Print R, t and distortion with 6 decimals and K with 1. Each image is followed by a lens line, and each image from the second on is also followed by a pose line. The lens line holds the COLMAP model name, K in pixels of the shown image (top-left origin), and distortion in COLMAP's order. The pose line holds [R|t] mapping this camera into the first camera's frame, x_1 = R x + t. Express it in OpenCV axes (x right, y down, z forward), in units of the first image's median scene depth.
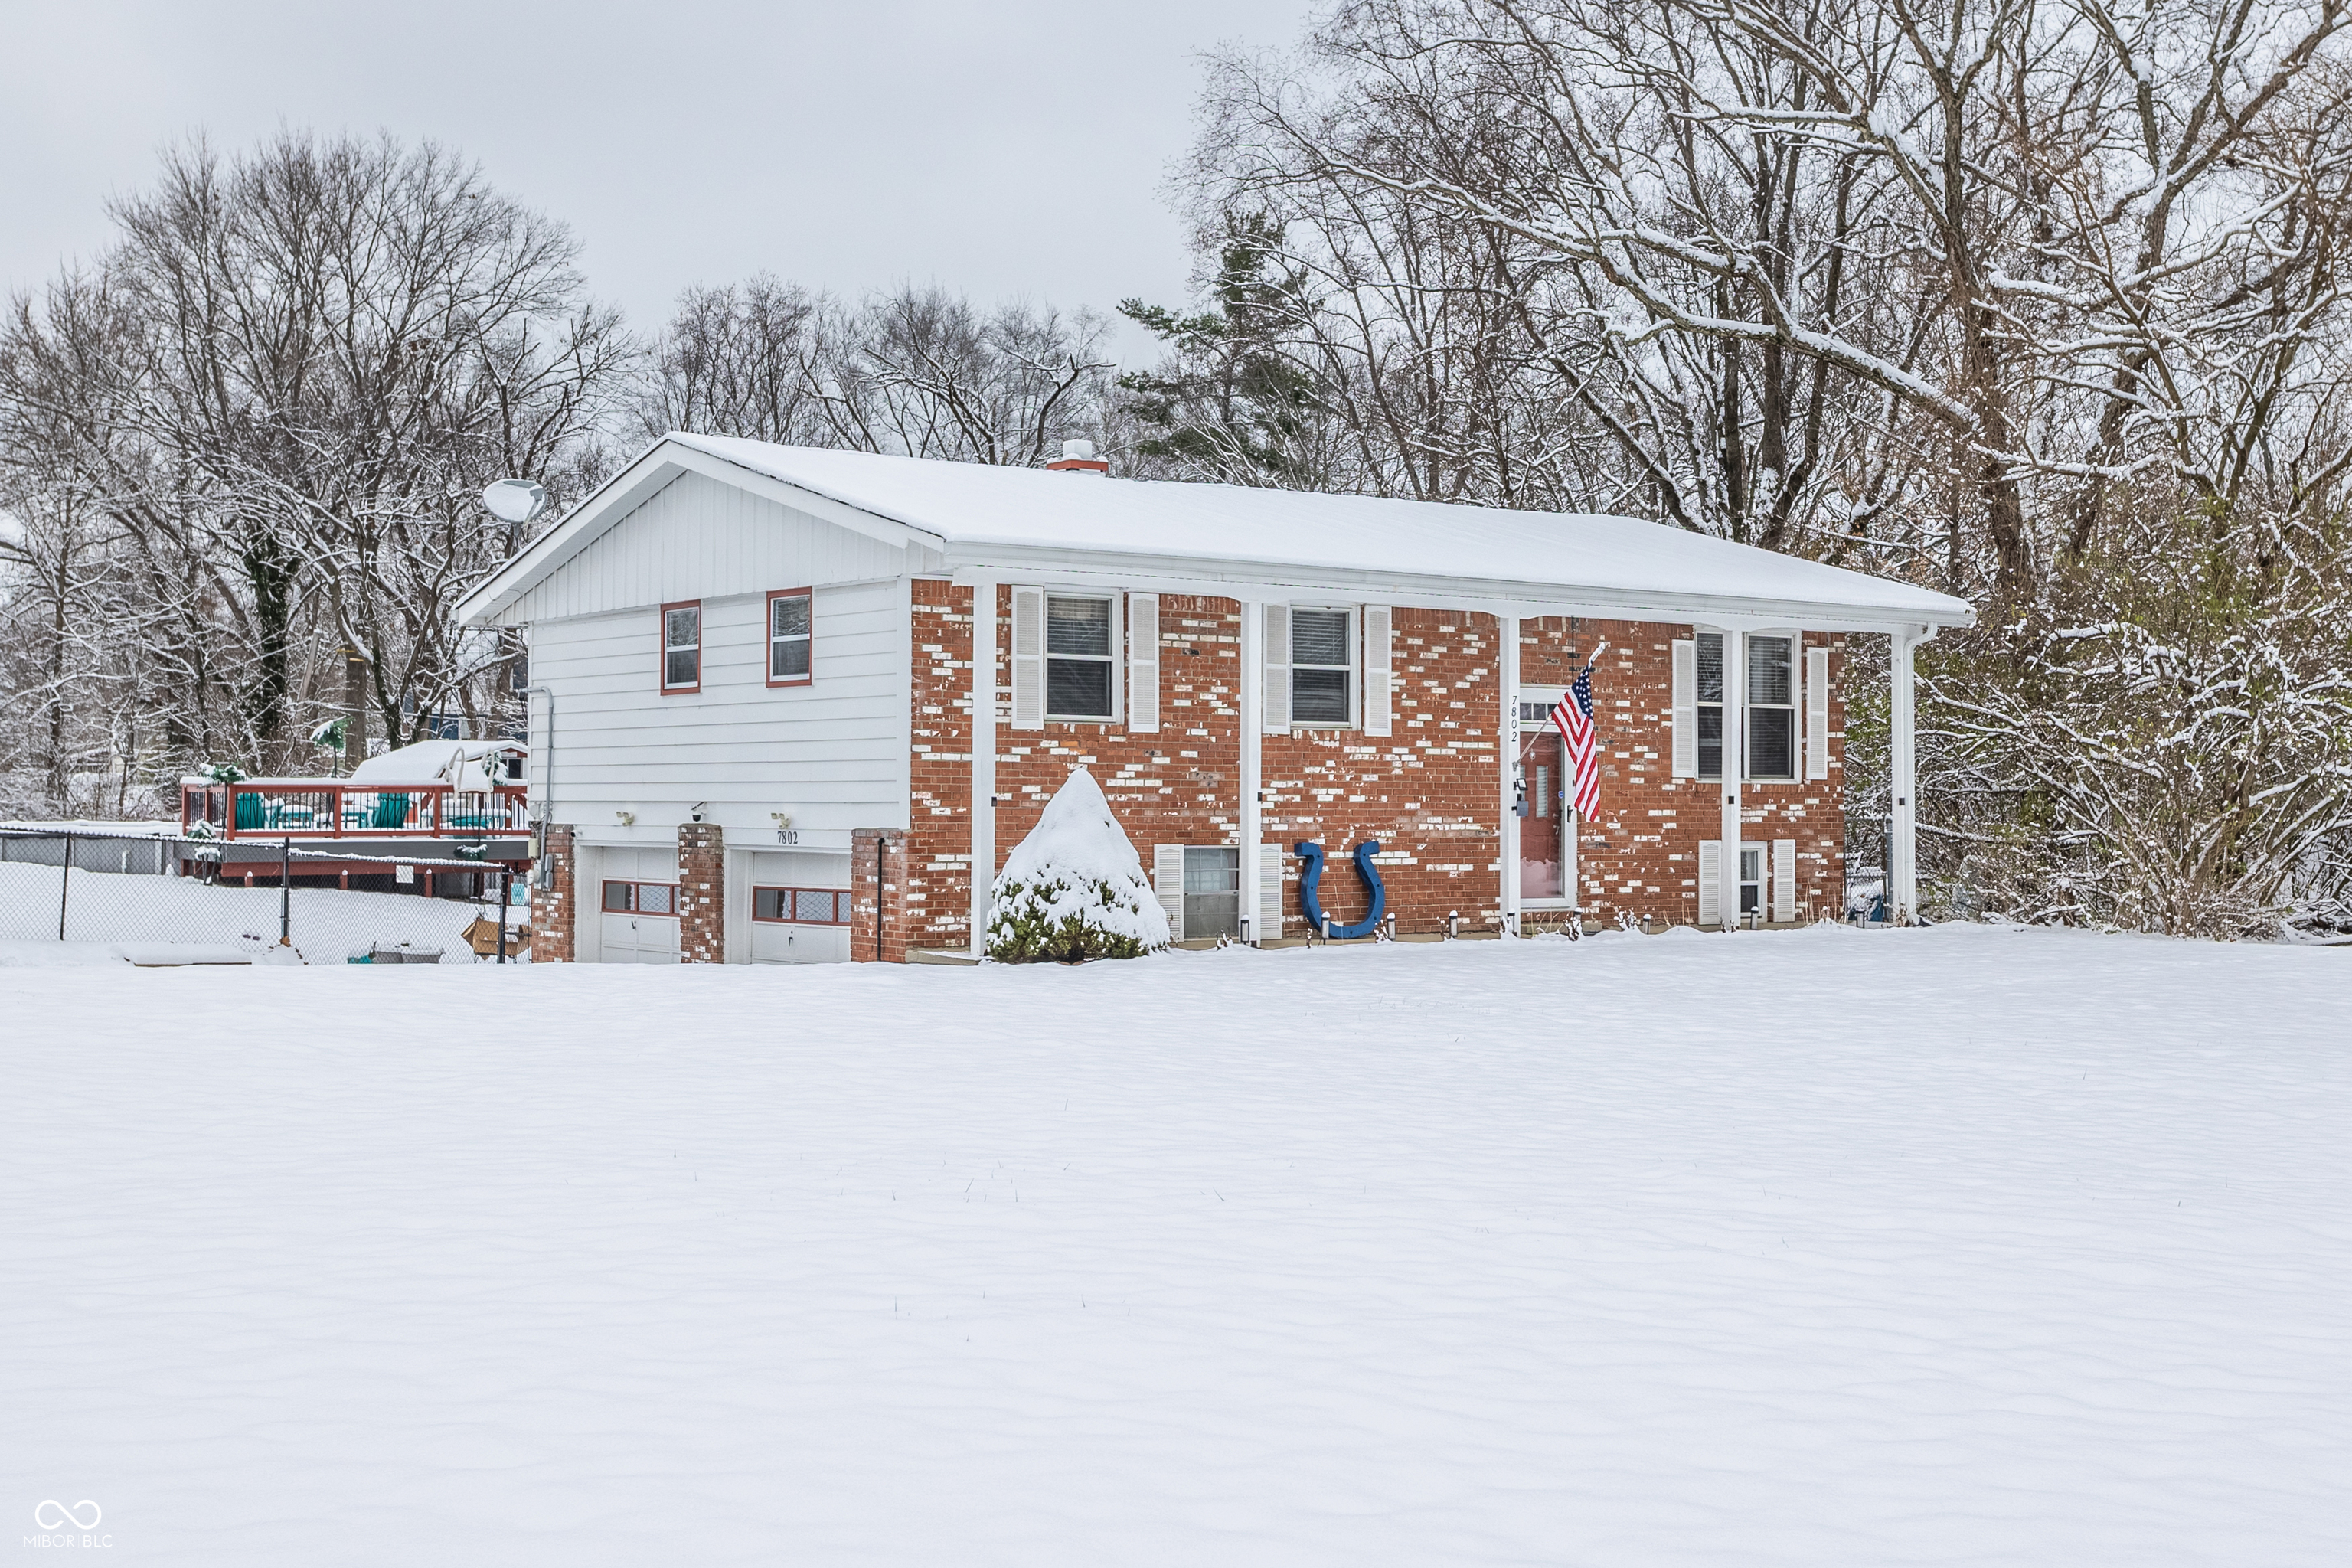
lens RADIAL K [[2796.4, 0, 1181.3], [0, 2796.4, 788.3], [0, 0, 1]] dist [-0.017341, 0.000000]
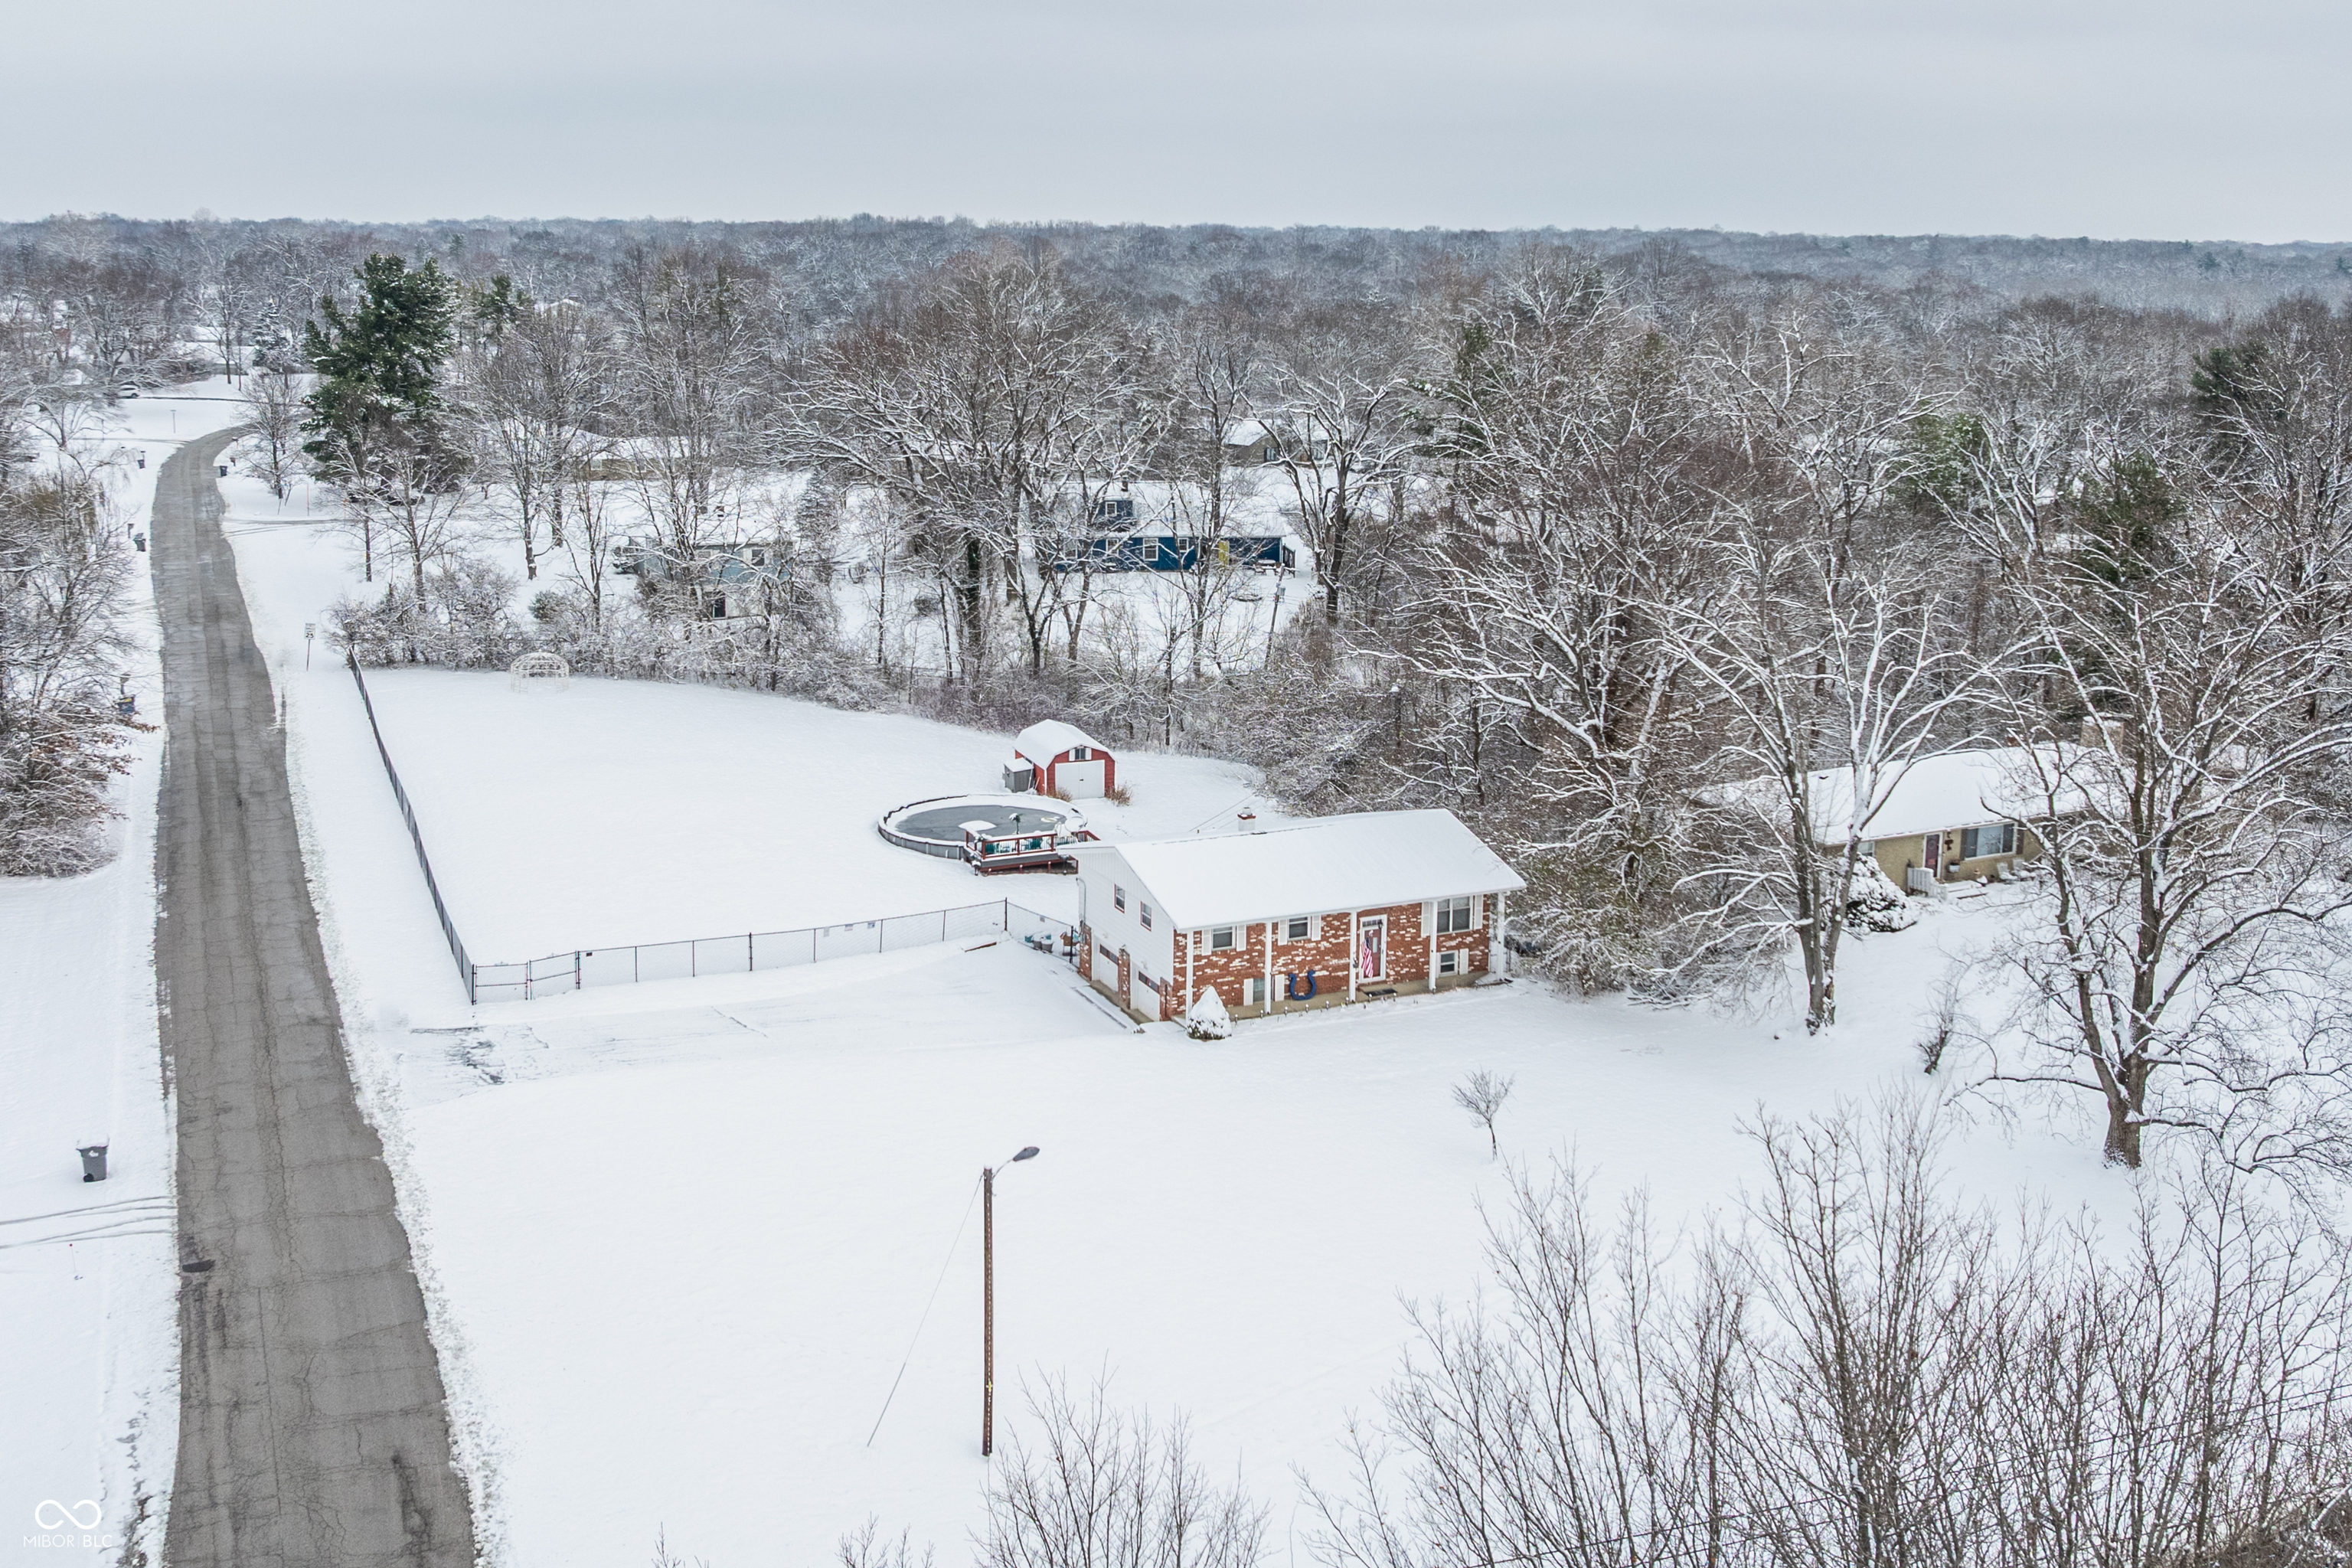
lens RADIAL K [[2236.3, 0, 1164.0], [0, 2236.3, 691.8], [0, 0, 1]] dist [-0.017045, 0.000000]
pose [[0.979031, 0.039775, -0.199791, 0.421707], [-0.000676, 0.981382, 0.192064, -0.840613], [0.203710, -0.187902, 0.960830, -1.610272]]
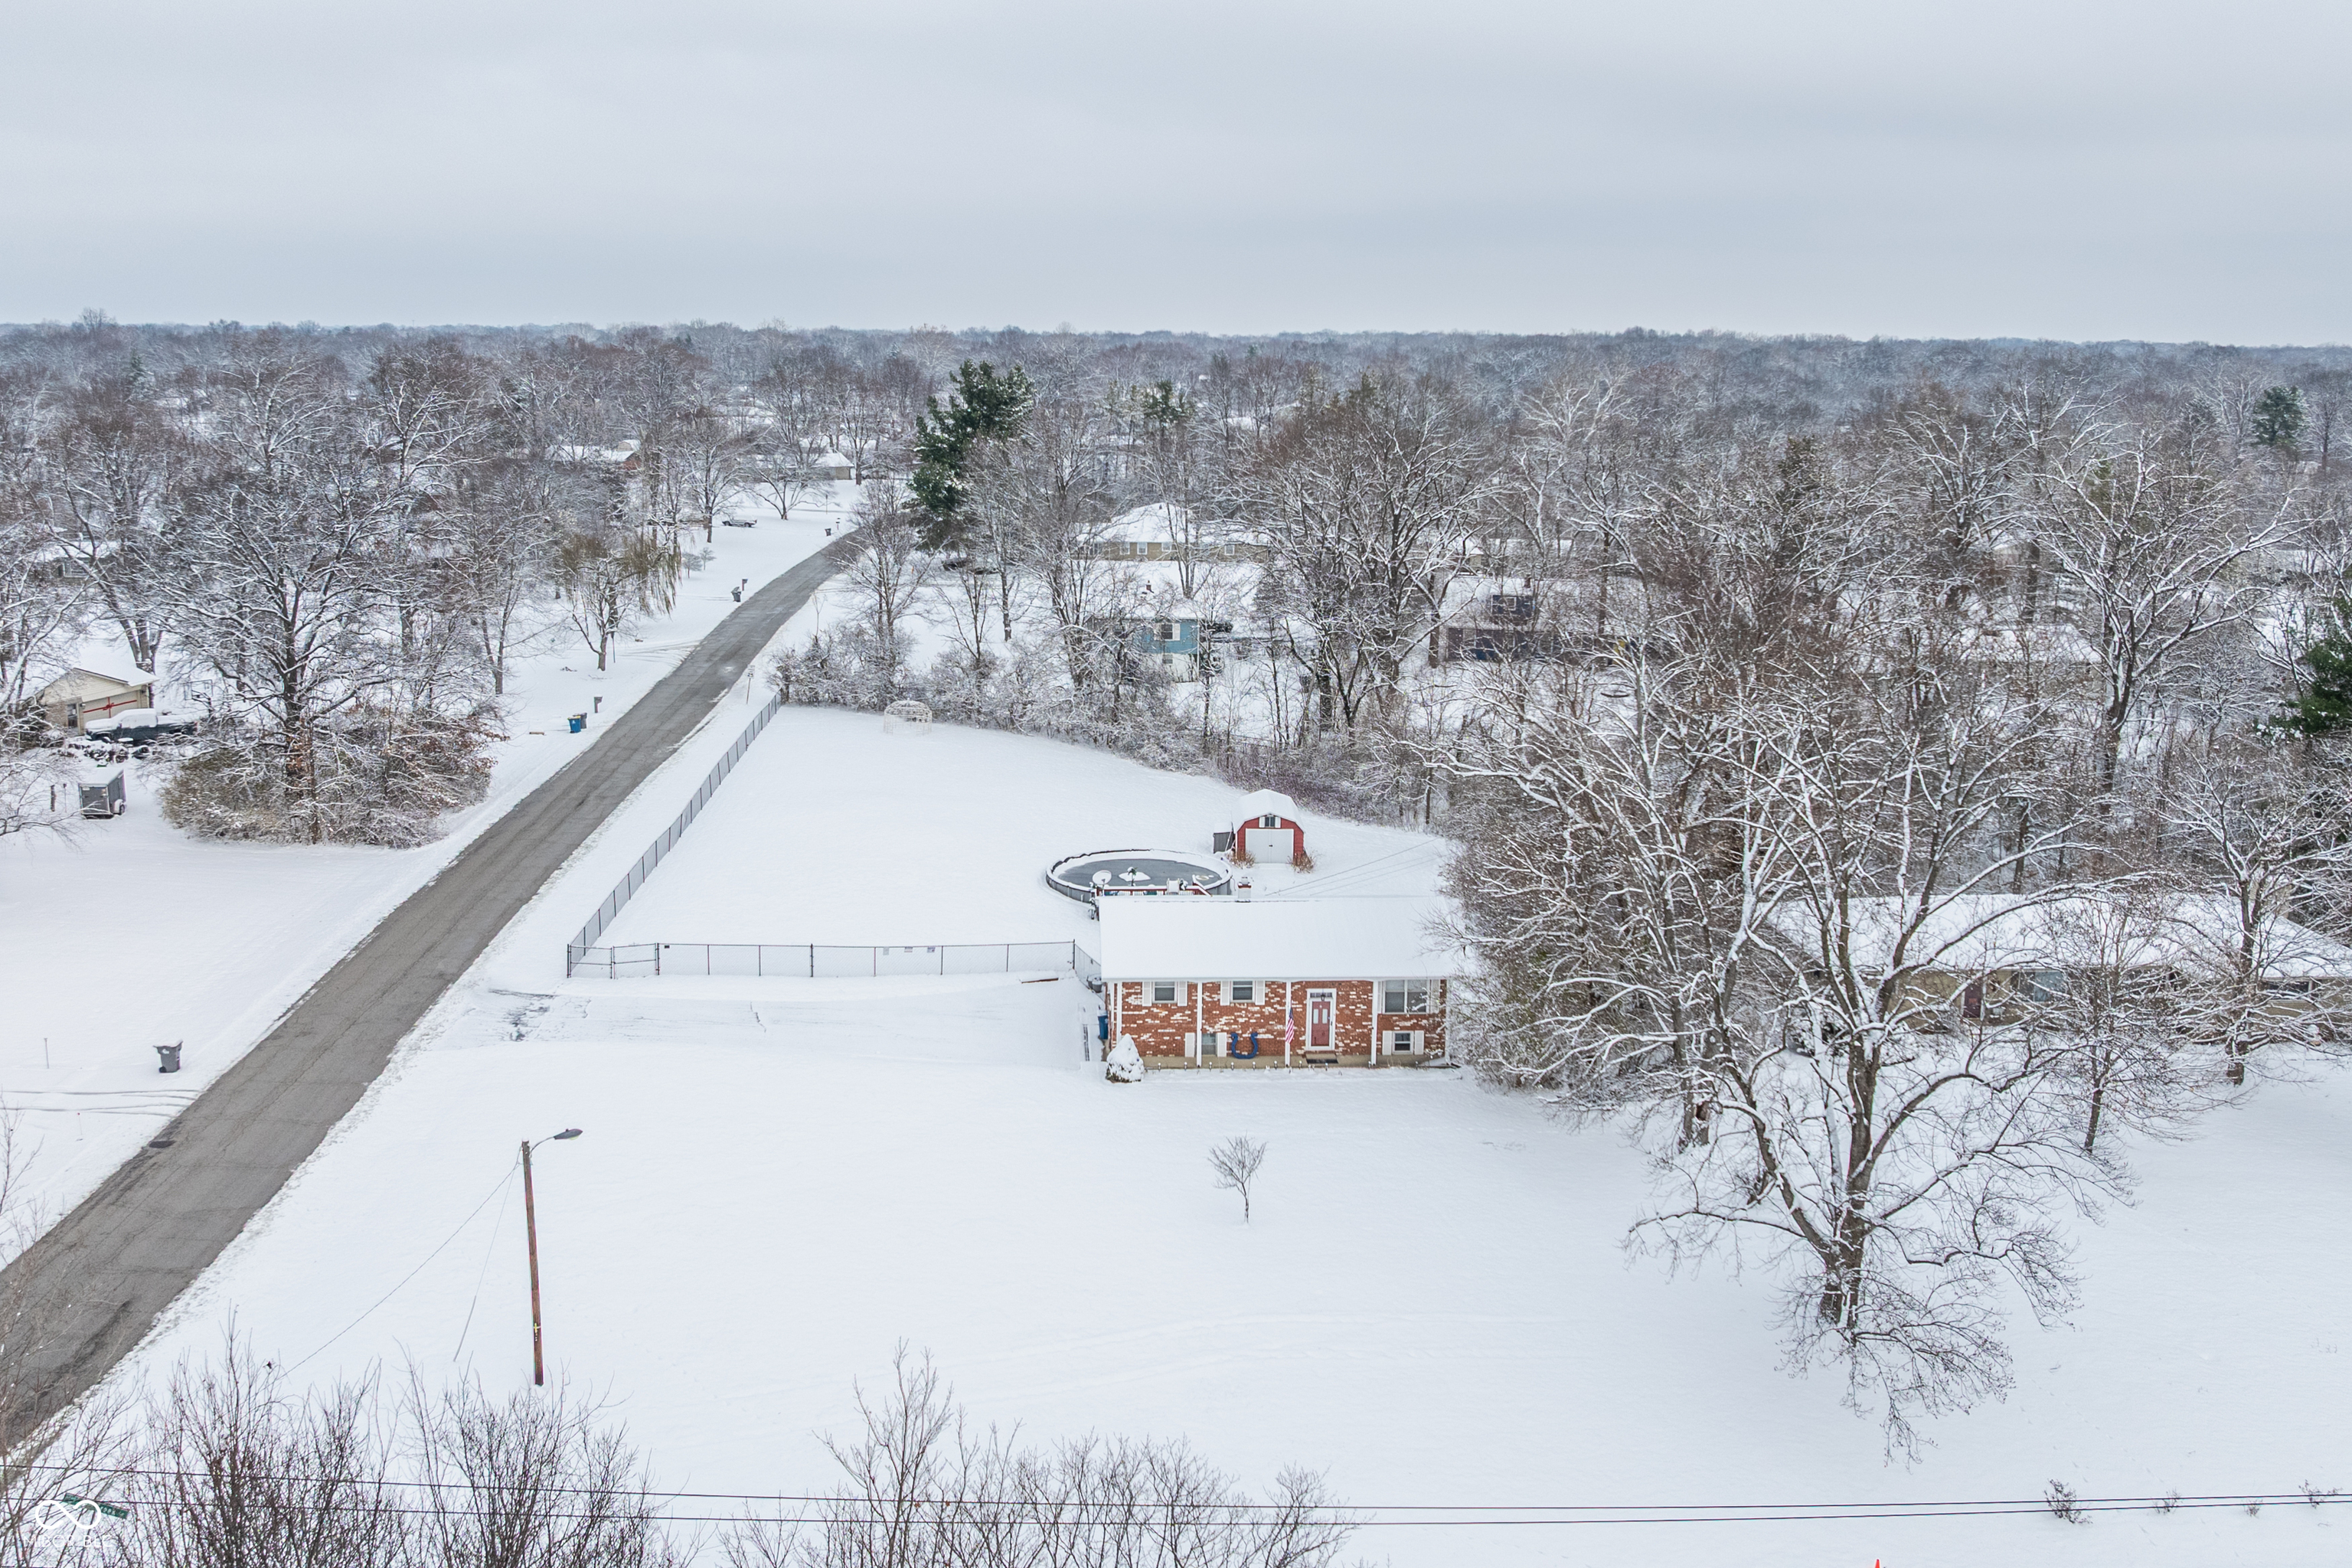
lens RADIAL K [[2033.4, 0, 1156.7], [0, 2033.4, 761.1], [0, 0, 1]] dist [-0.009971, -0.013140]
pose [[0.844210, 0.107638, -0.525094, 1.320721], [-0.005306, 0.981260, 0.192616, -0.844246], [0.535987, -0.159822, 0.828960, -1.236005]]
